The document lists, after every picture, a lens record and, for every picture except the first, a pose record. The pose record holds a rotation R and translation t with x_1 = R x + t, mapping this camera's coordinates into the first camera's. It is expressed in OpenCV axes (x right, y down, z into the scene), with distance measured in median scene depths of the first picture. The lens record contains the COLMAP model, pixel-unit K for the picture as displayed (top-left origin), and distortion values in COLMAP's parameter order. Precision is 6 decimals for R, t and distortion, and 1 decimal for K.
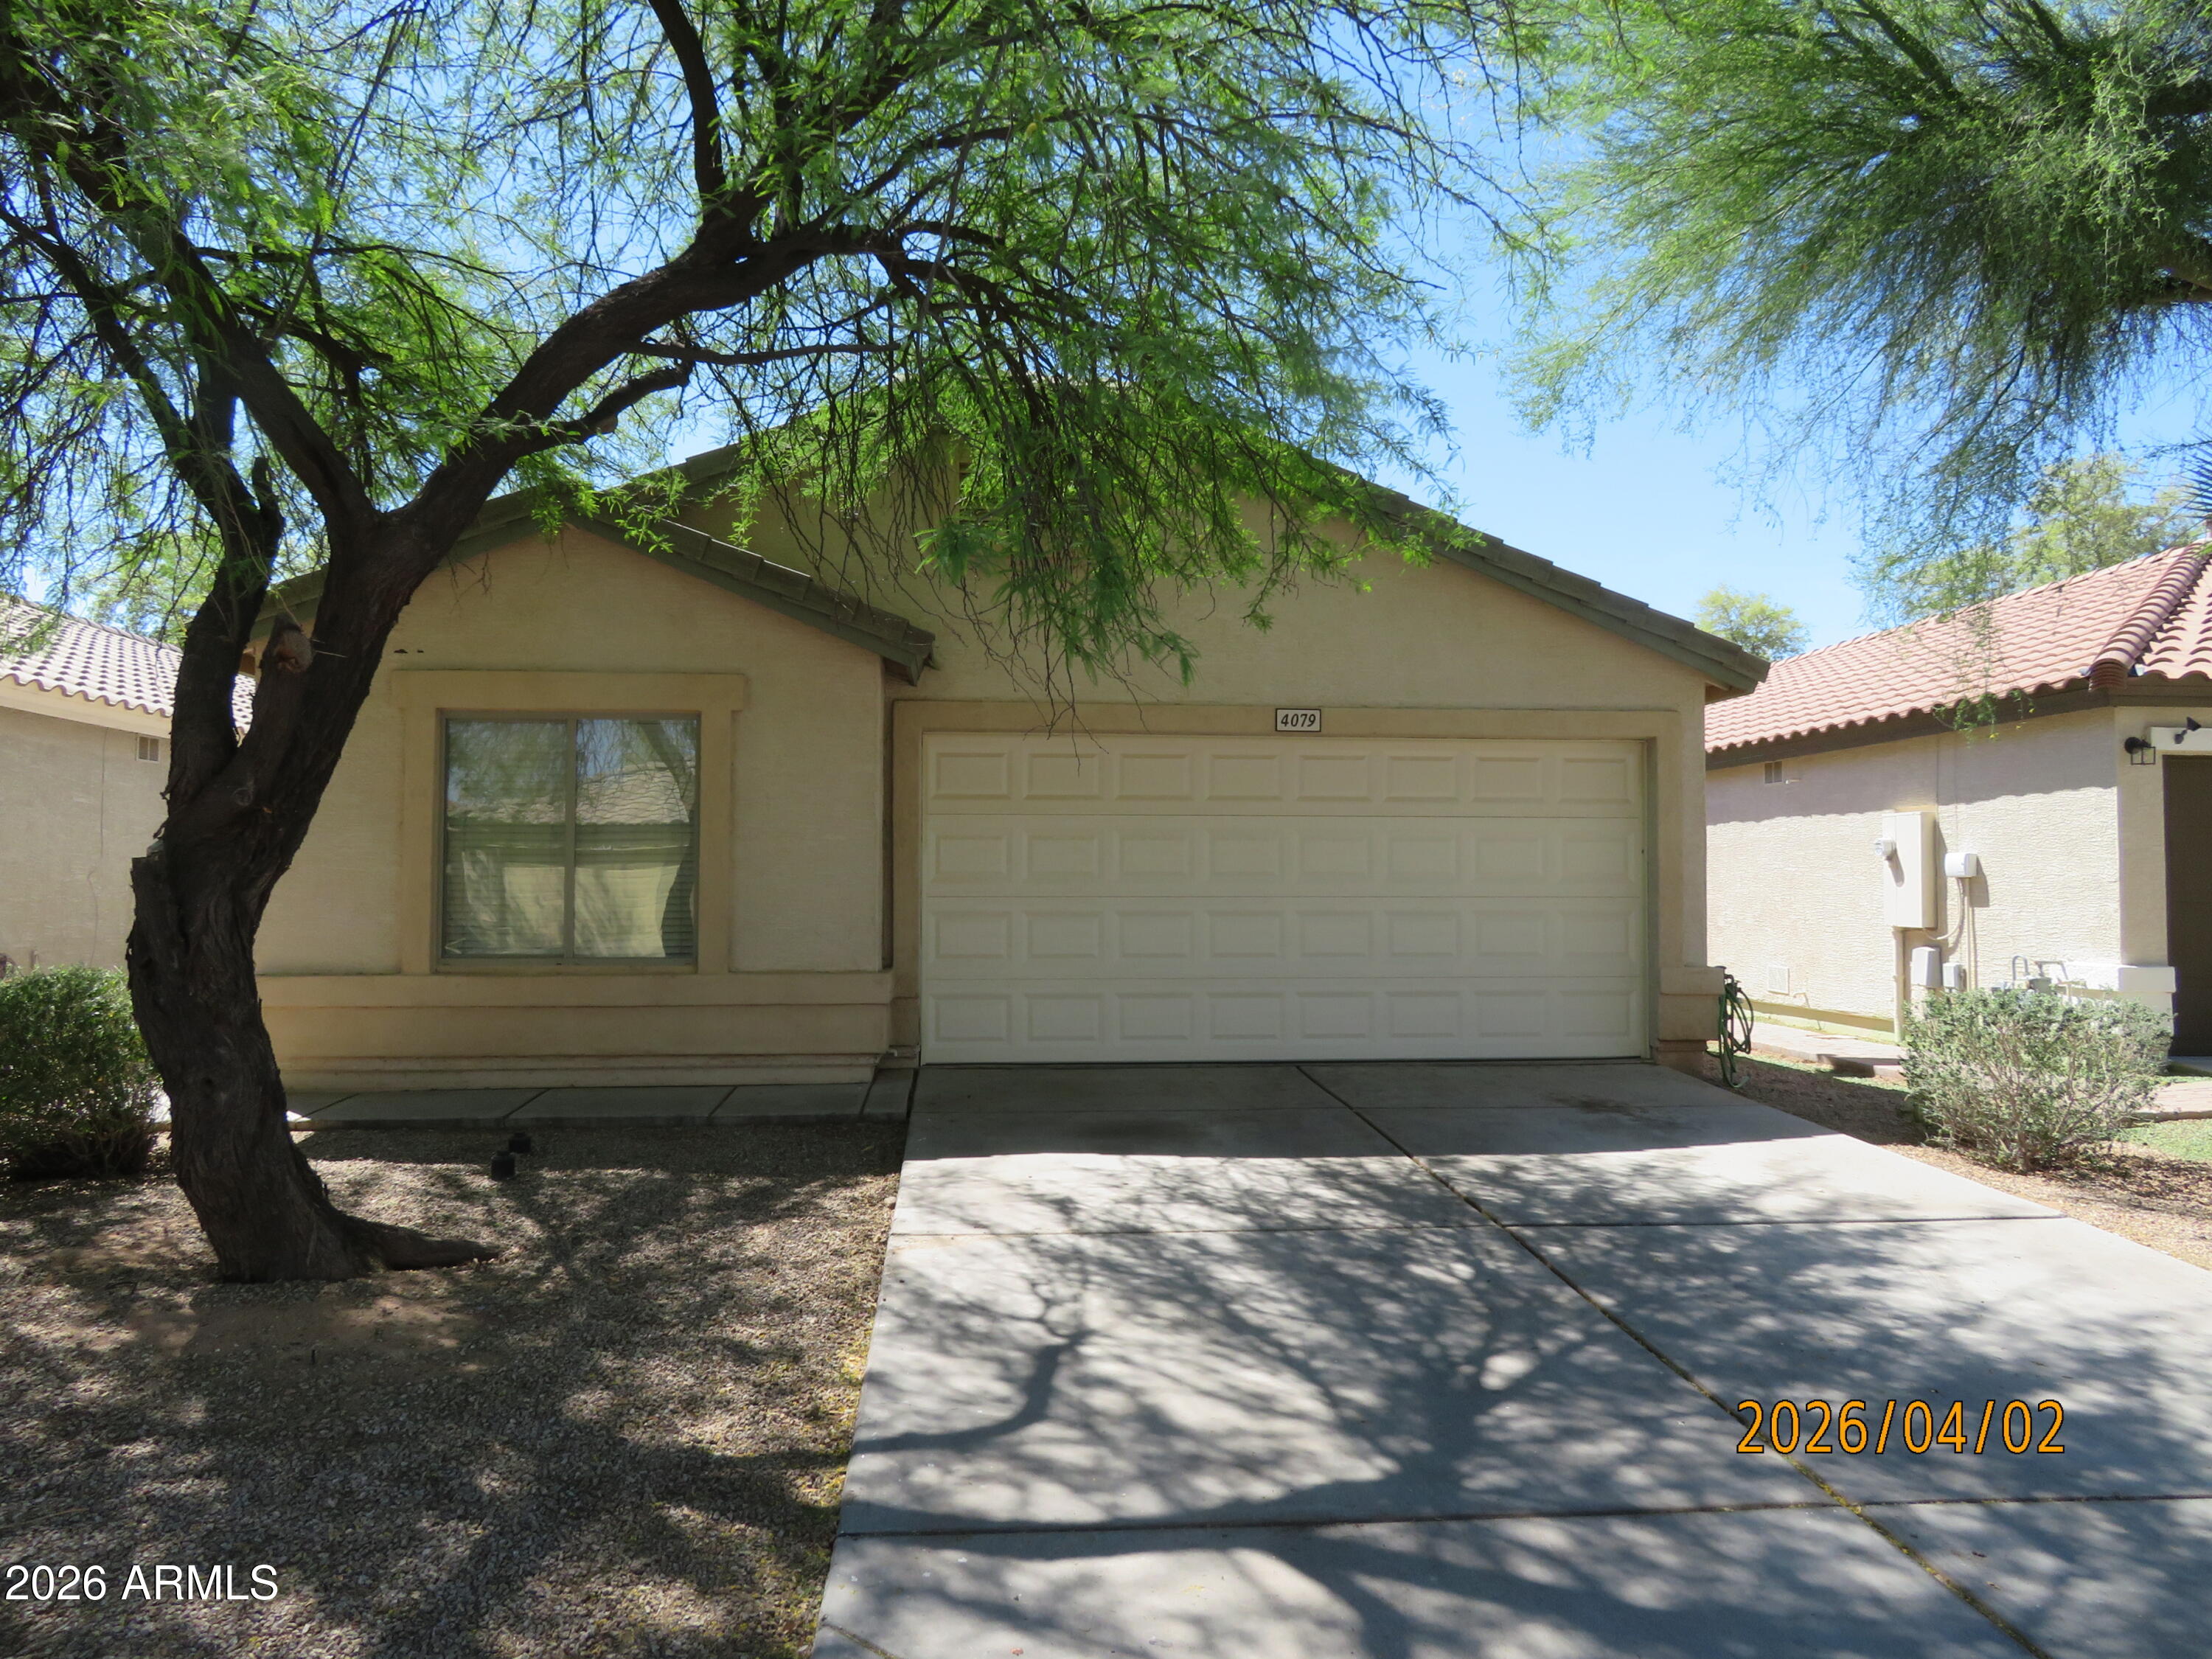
lens RADIAL K [[1584.3, 0, 1106.0], [0, 1584.3, 829.5], [0, 0, 1]] dist [-0.013452, 0.010543]
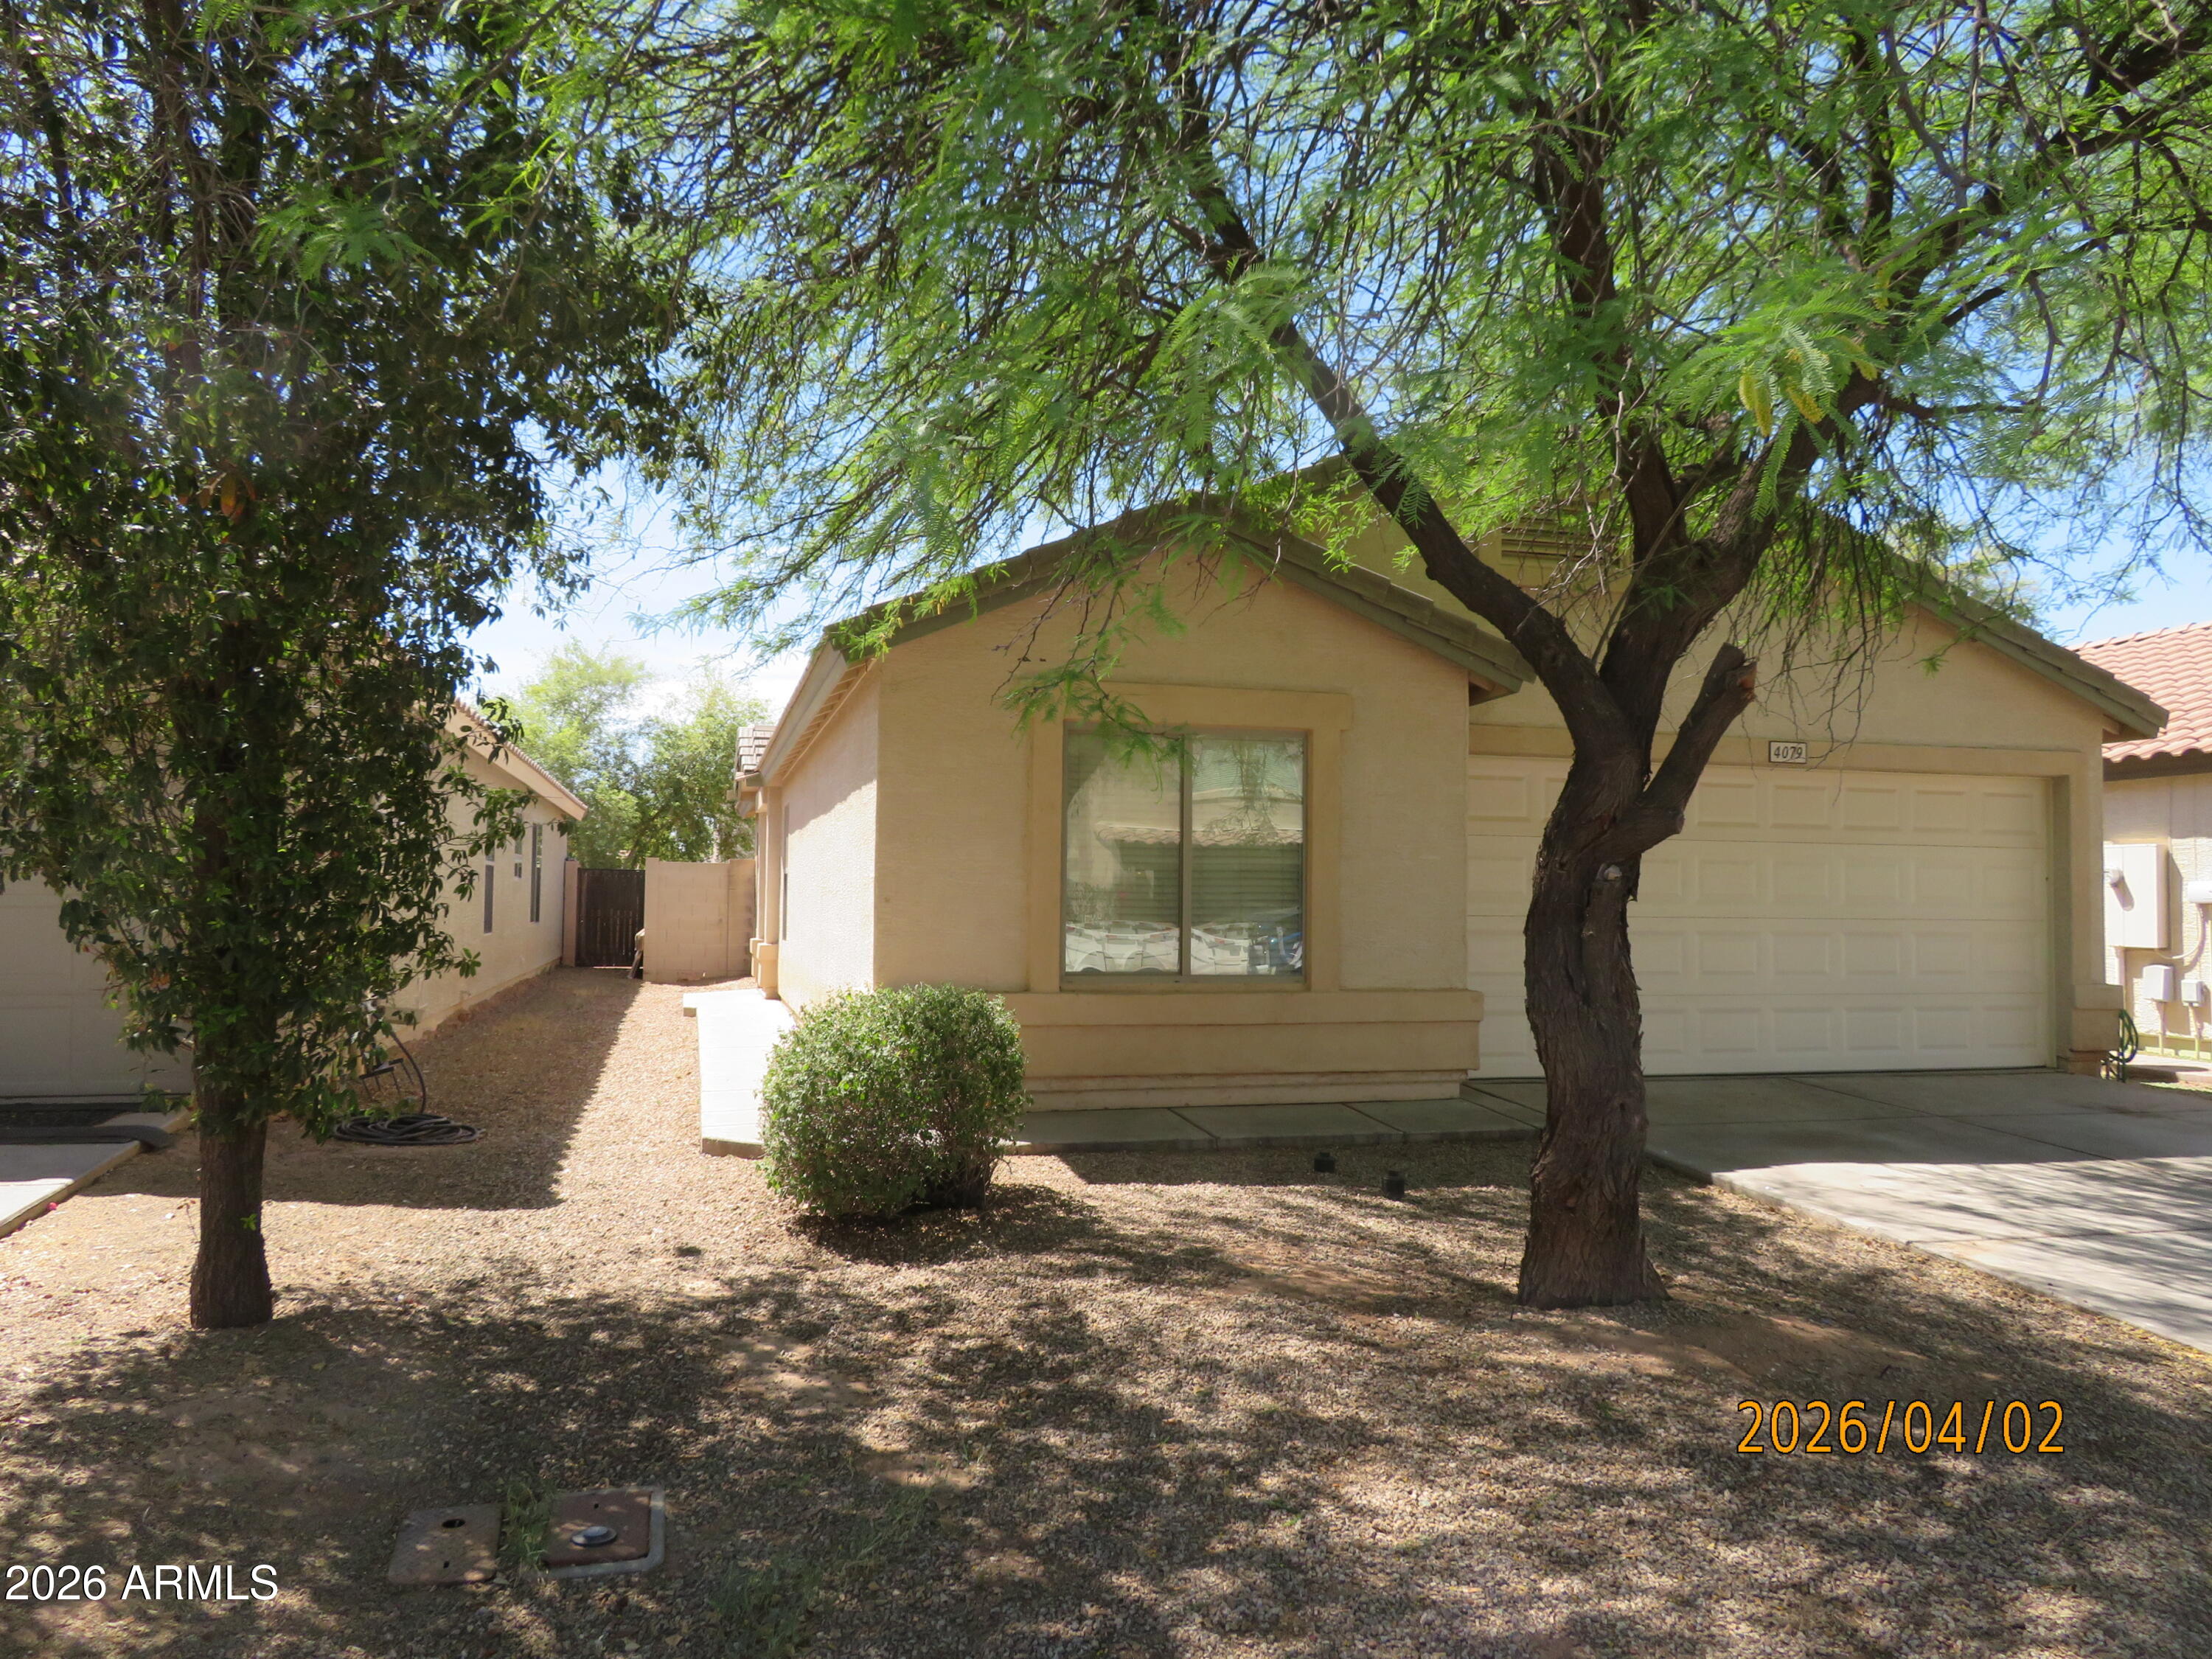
lens RADIAL K [[1584.3, 0, 1106.0], [0, 1584.3, 829.5], [0, 0, 1]] dist [-0.013452, 0.010543]
pose [[0.985762, 0.017179, 0.167266, -0.499492], [-0.016296, 0.999845, -0.006651, -0.002539], [-0.167354, 0.003830, 0.985889, 0.027302]]
